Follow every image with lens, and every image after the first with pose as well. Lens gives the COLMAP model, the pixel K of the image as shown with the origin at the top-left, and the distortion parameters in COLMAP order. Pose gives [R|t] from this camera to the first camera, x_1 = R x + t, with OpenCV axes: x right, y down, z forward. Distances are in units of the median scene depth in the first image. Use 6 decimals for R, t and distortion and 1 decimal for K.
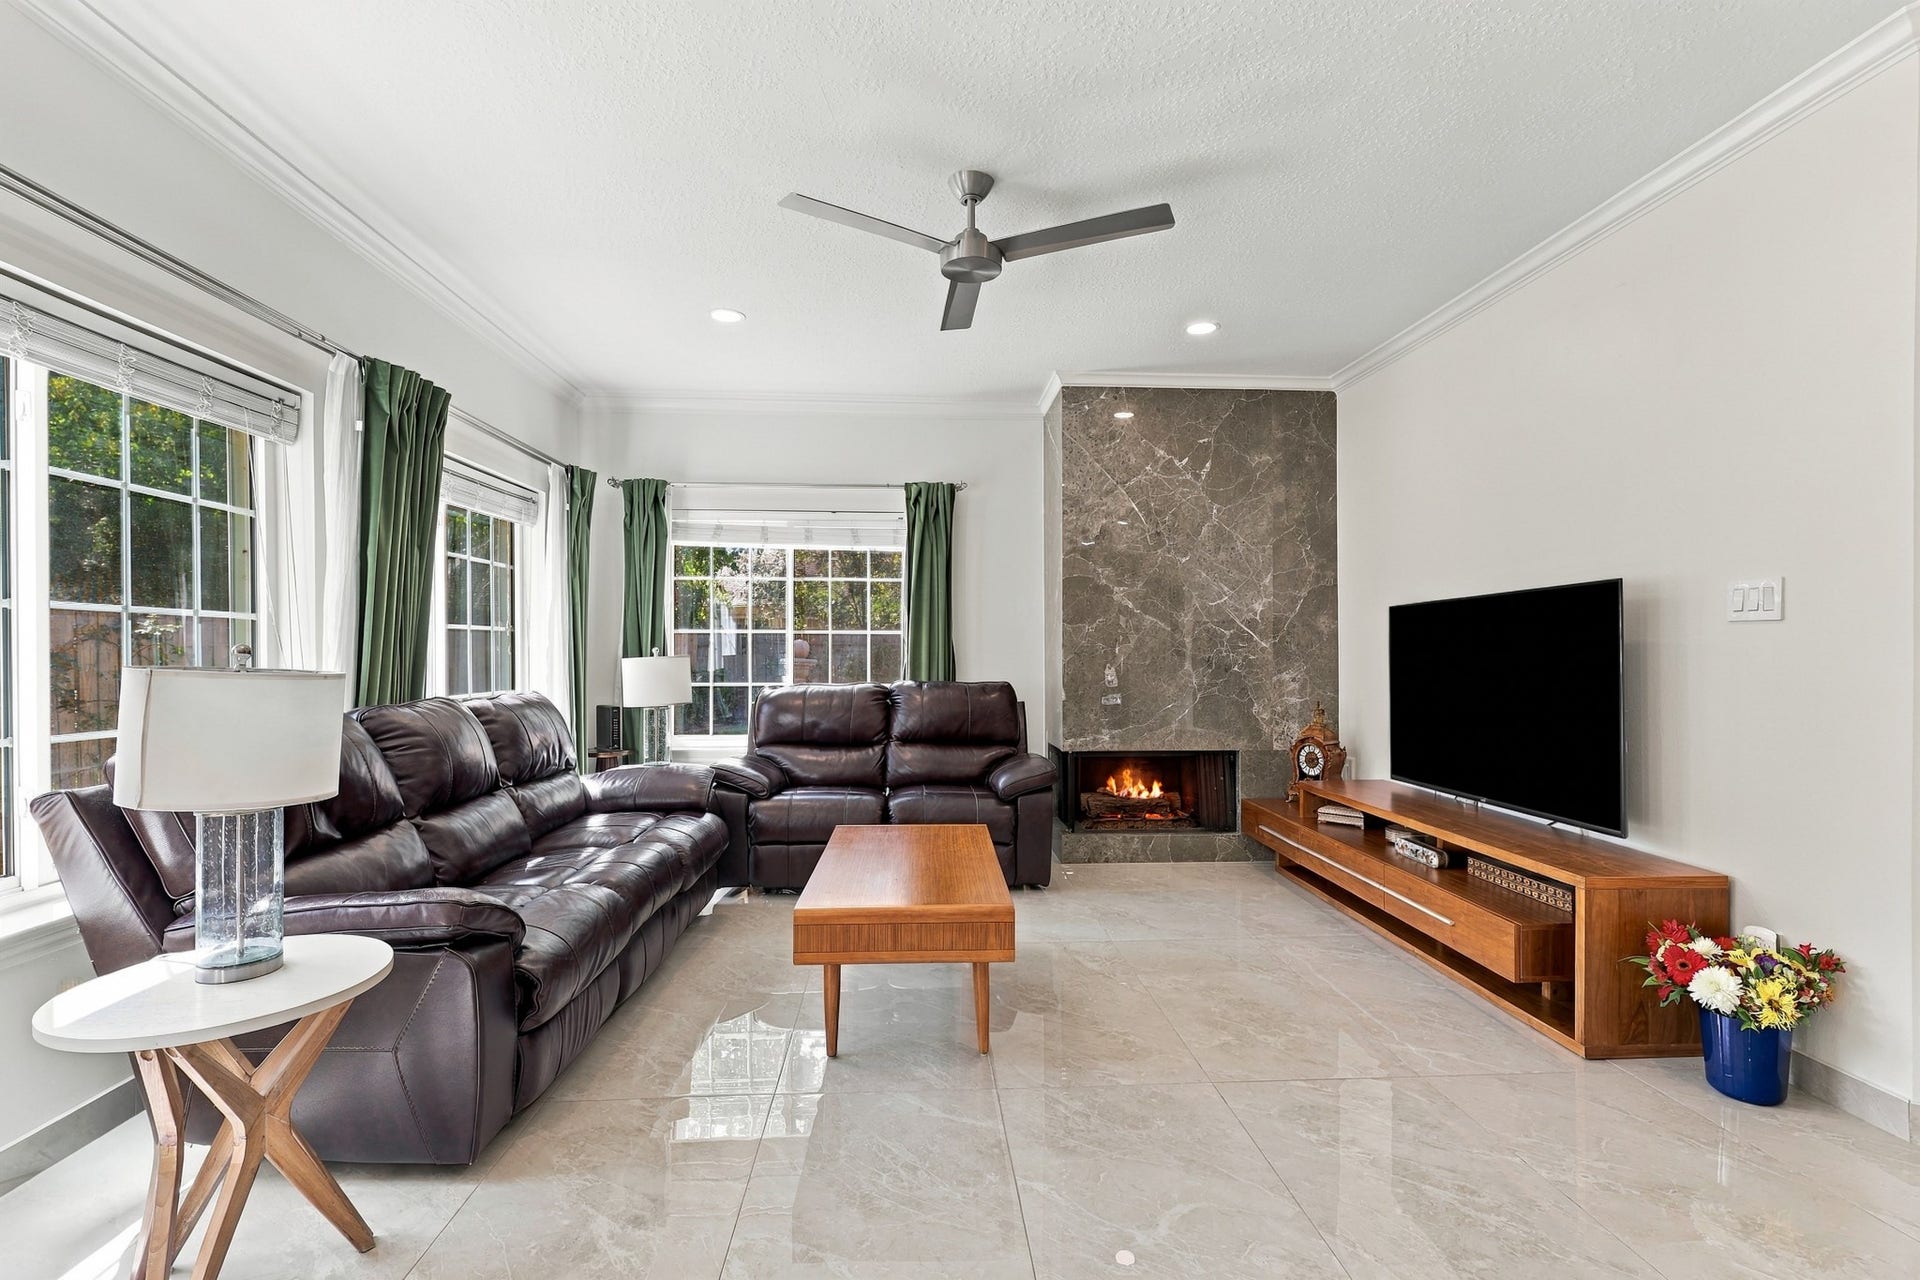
lens RADIAL K [[885.0, 0, 956.2], [0, 885.0, 642.9], [0, 0, 1]] dist [-0.002035, 0.000291]
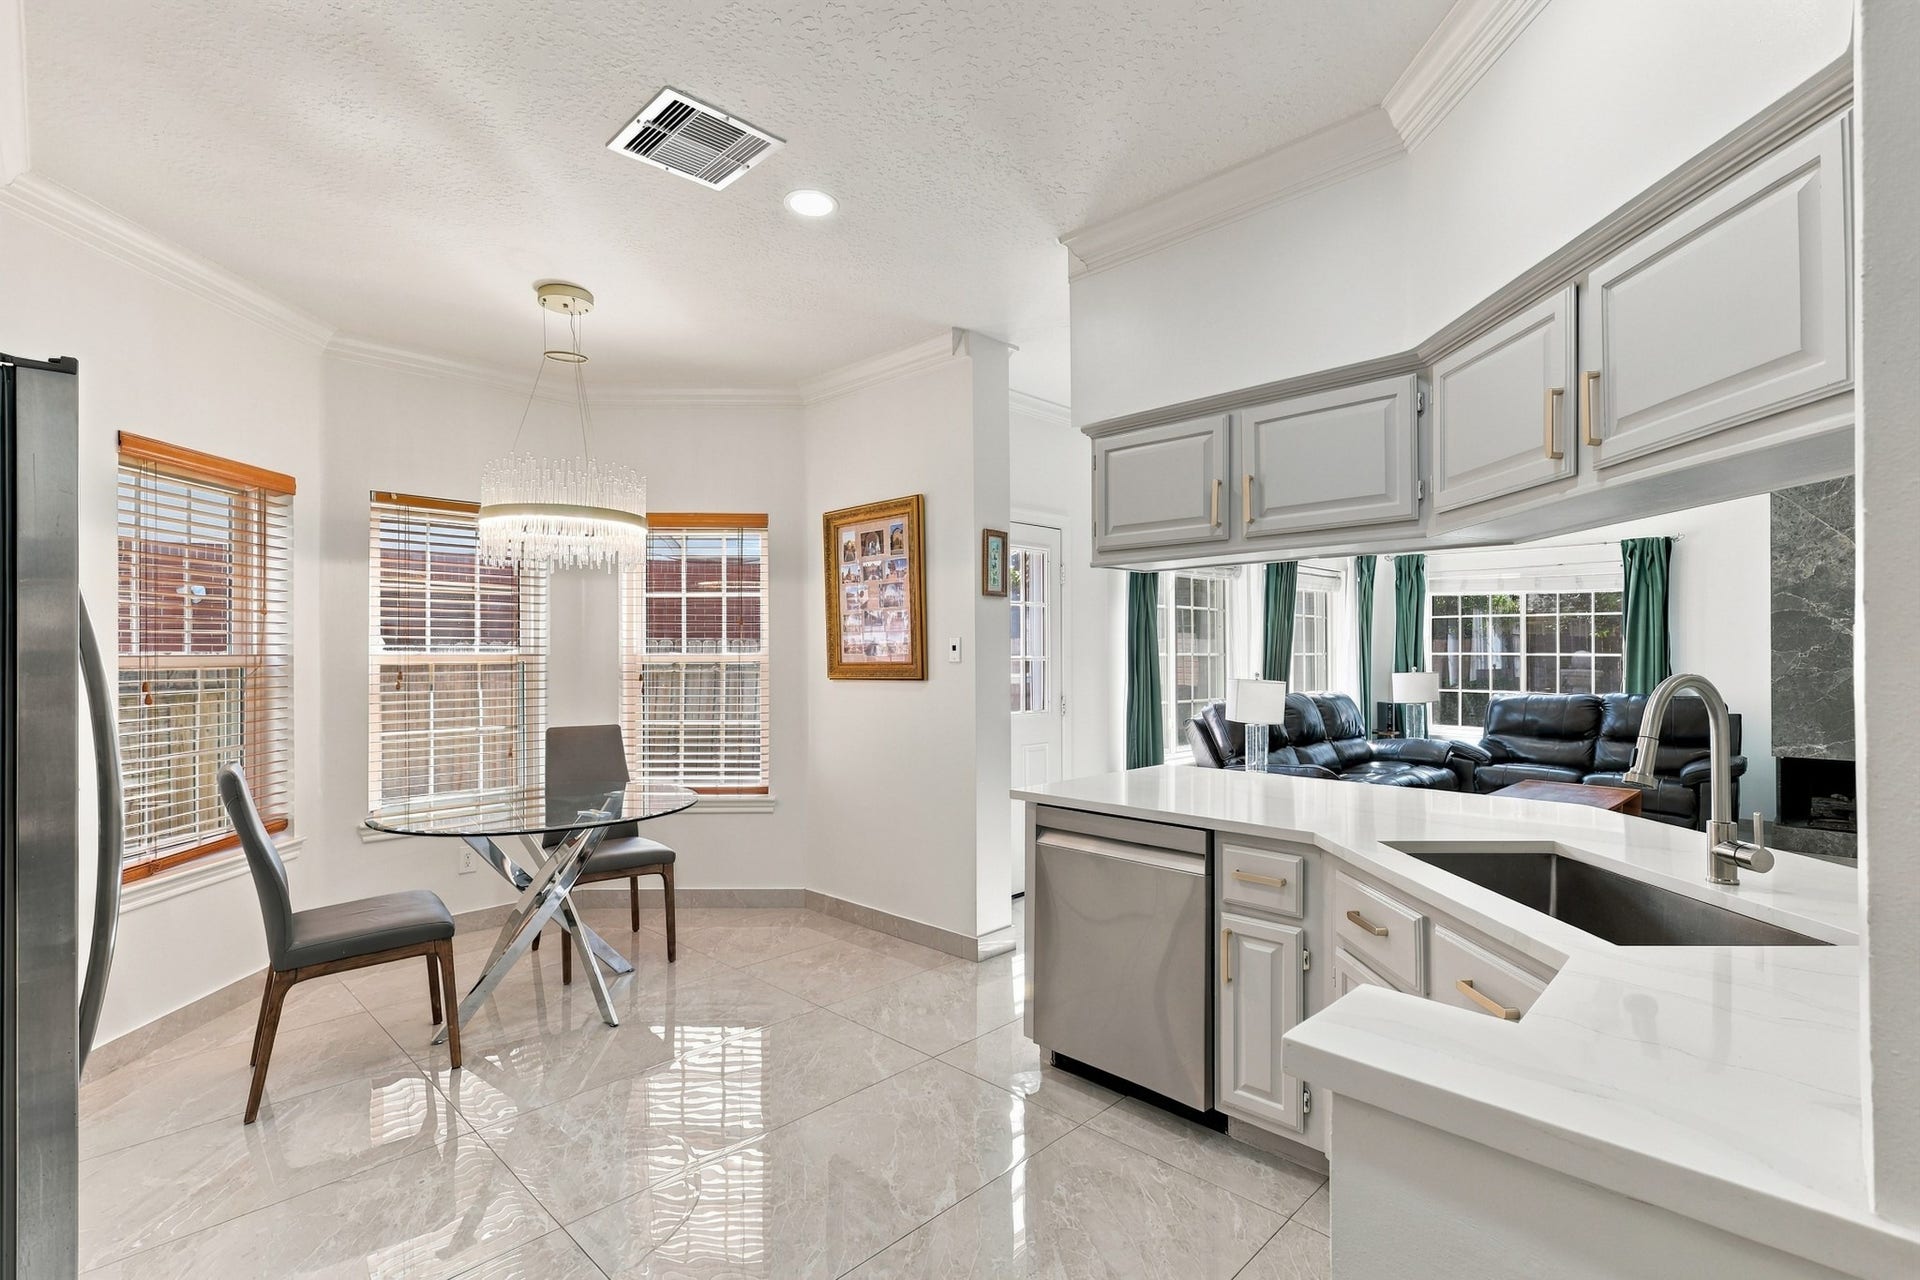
lens RADIAL K [[885.0, 0, 956.2], [0, 885.0, 642.9], [0, 0, 1]] dist [-0.002035, 0.000291]
pose [[0.668158, -0.006777, -0.743989, 0.275714], [0.004558, 0.999977, -0.005015, -0.031384], [0.744006, -0.000041, 0.668173, -0.637162]]
